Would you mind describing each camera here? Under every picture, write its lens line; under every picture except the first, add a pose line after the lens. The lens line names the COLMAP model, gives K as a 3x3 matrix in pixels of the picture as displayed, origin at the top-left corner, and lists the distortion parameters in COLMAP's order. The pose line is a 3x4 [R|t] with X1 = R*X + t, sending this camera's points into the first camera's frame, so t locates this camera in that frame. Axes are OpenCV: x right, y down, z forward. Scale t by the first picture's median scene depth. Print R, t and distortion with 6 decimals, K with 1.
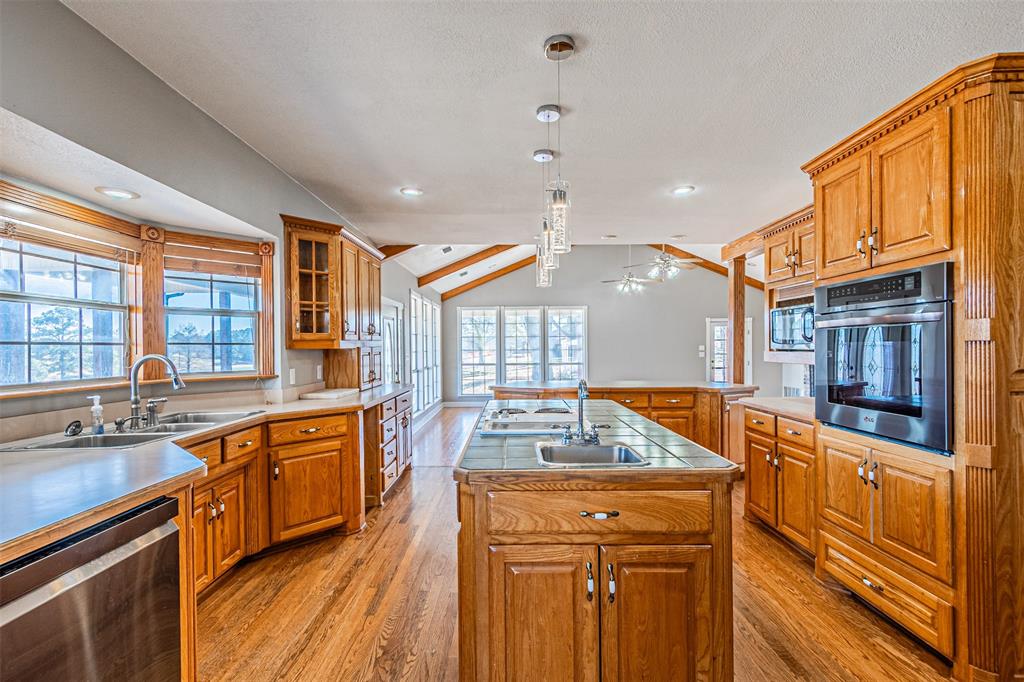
lens RADIAL K [[455.6, 0, 497.9], [0, 455.6, 352.2], [0, 0, 1]] dist [0.002150, 0.000026]
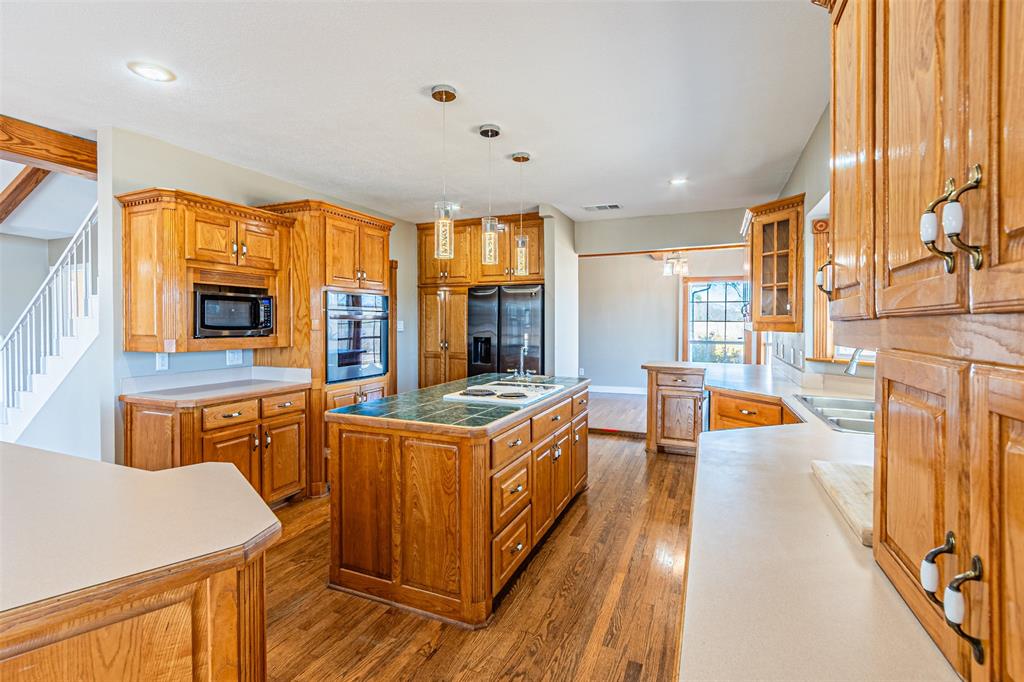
lens RADIAL K [[454.5, 0, 505.7], [0, 454.5, 328.2], [0, 0, 1]] dist [0.000892, 0.000119]
pose [[-0.923919, 0.003453, 0.382573, -0.264677], [0.011160, 0.999777, 0.017928, -0.029828], [-0.382426, 0.020834, -0.923751, 1.479788]]
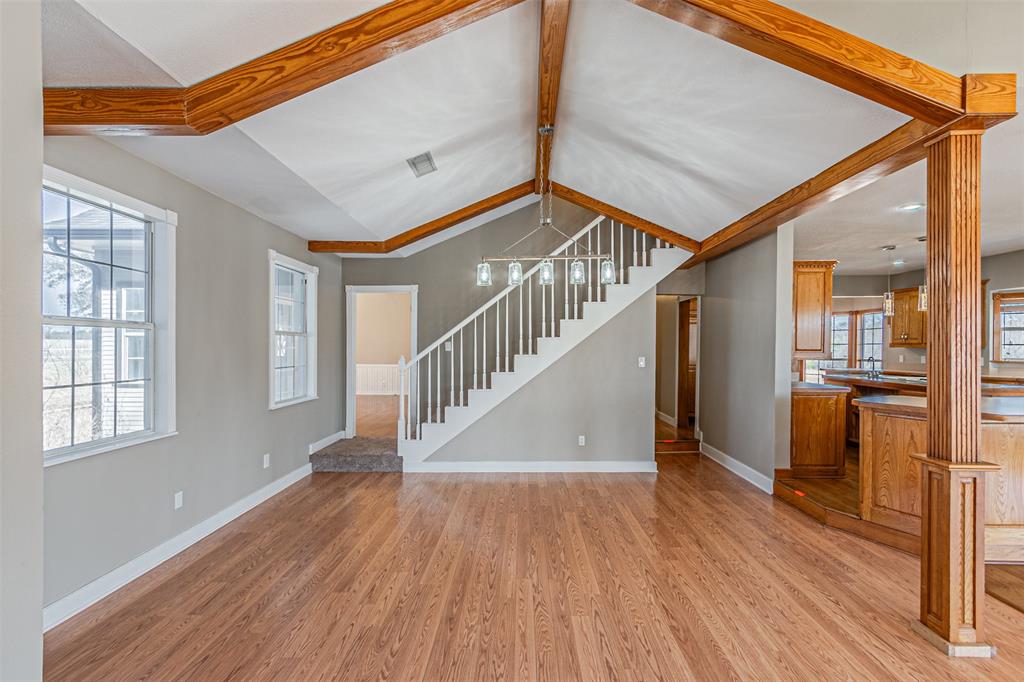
lens RADIAL K [[457.5, 0, 517.3], [0, 457.5, 352.2], [0, 0, 1]] dist [0.000921, 0.000018]
pose [[-0.999965, 0.007510, -0.003669, 1.481276], [0.007420, 0.999687, 0.023899, -0.040604], [0.003847, 0.023871, -0.999708, 2.275026]]
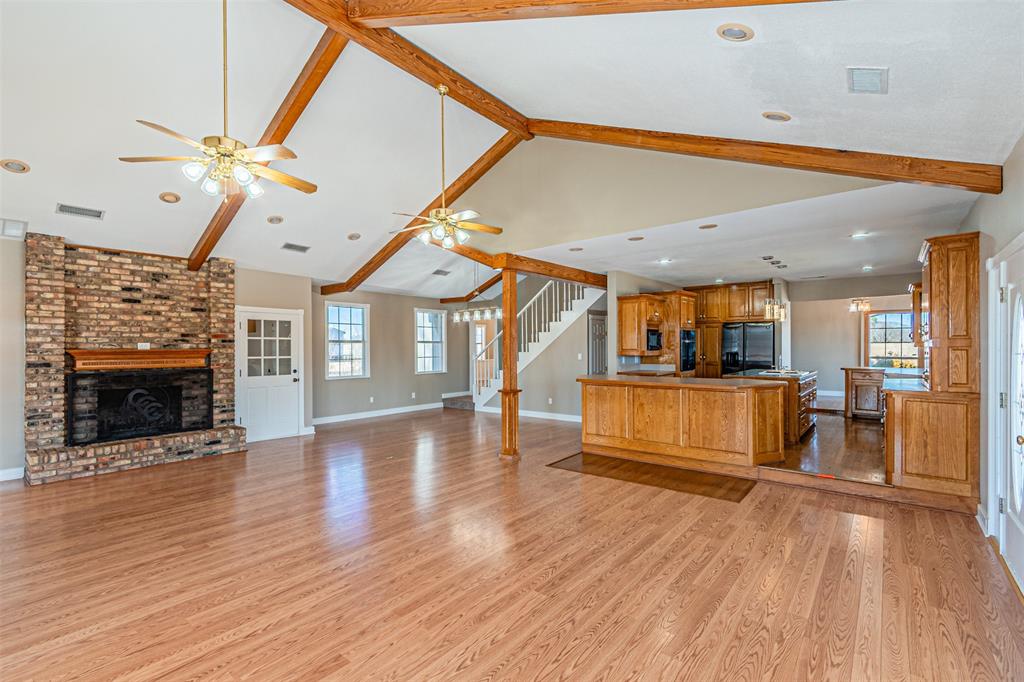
lens RADIAL K [[451.8, 0, 504.9], [0, 451.8, 348.7], [0, 0, 1]] dist [0.010986, -0.000112]
pose [[-0.784381, 0.008630, 0.620219, -0.216734], [0.017471, 0.999814, 0.008184, -0.039779], [-0.620033, 0.017255, -0.784386, 3.011148]]
